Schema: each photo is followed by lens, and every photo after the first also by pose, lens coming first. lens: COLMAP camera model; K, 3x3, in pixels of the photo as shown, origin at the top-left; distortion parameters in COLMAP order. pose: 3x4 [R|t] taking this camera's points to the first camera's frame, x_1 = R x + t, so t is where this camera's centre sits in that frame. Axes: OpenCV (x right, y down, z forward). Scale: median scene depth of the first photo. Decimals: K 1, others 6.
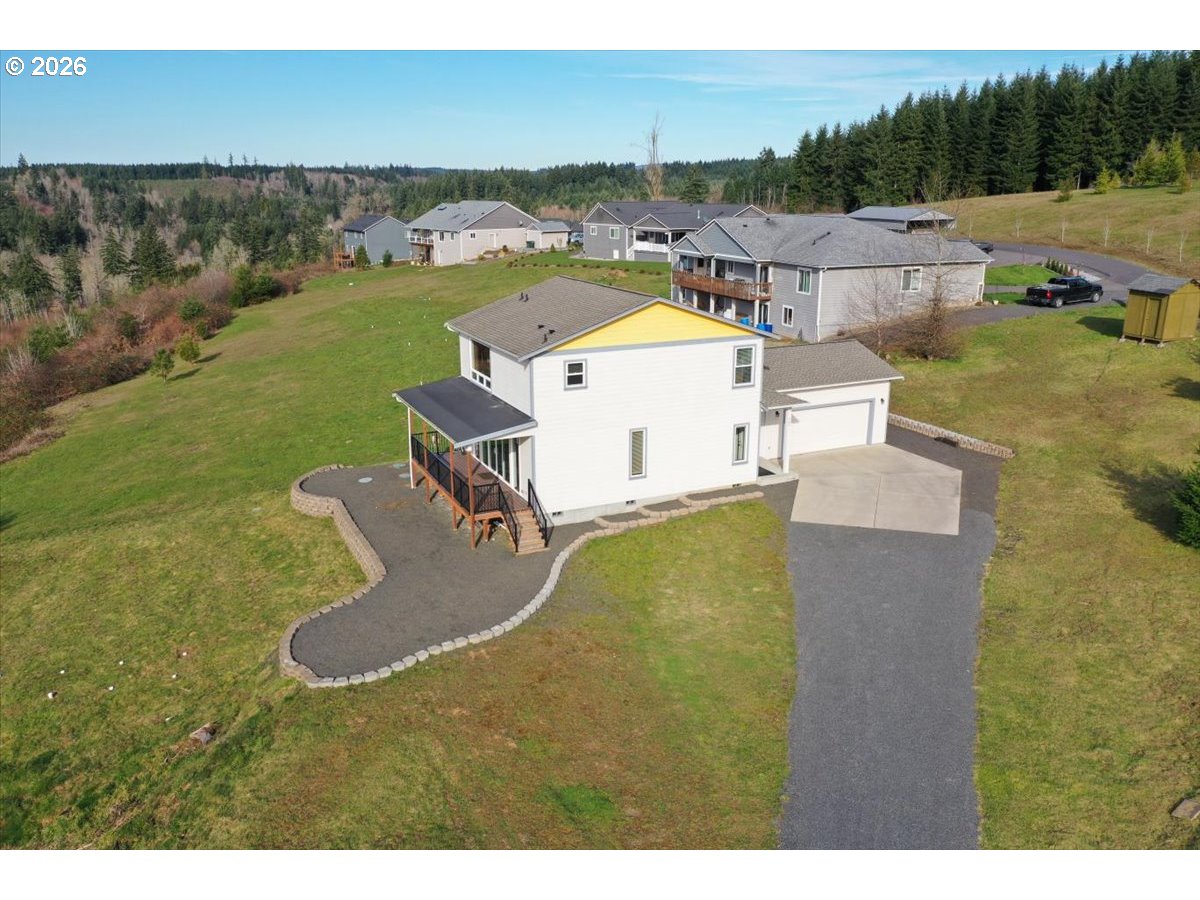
lens RADIAL K [[964.8, 0, 584.5], [0, 964.8, 452.9], [0, 0, 1]] dist [-0.002533, 0.008465]
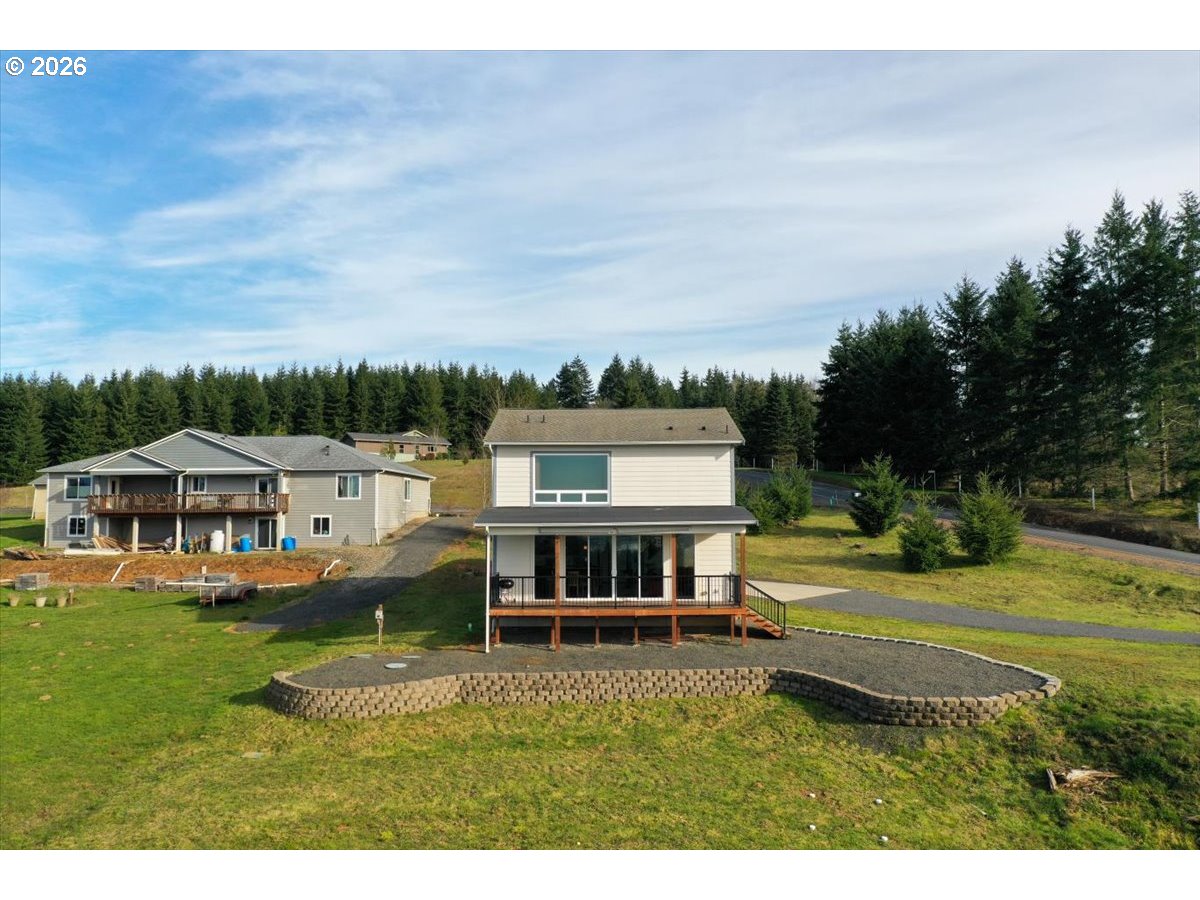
lens RADIAL K [[964.8, 0, 584.5], [0, 964.8, 452.9], [0, 0, 1]] dist [-0.002533, 0.008465]
pose [[0.417329, 0.067502, 0.906245, -0.191627], [0.250009, 0.950228, -0.185908, 0.010577], [-0.873689, 0.304154, 0.379682, 0.141628]]
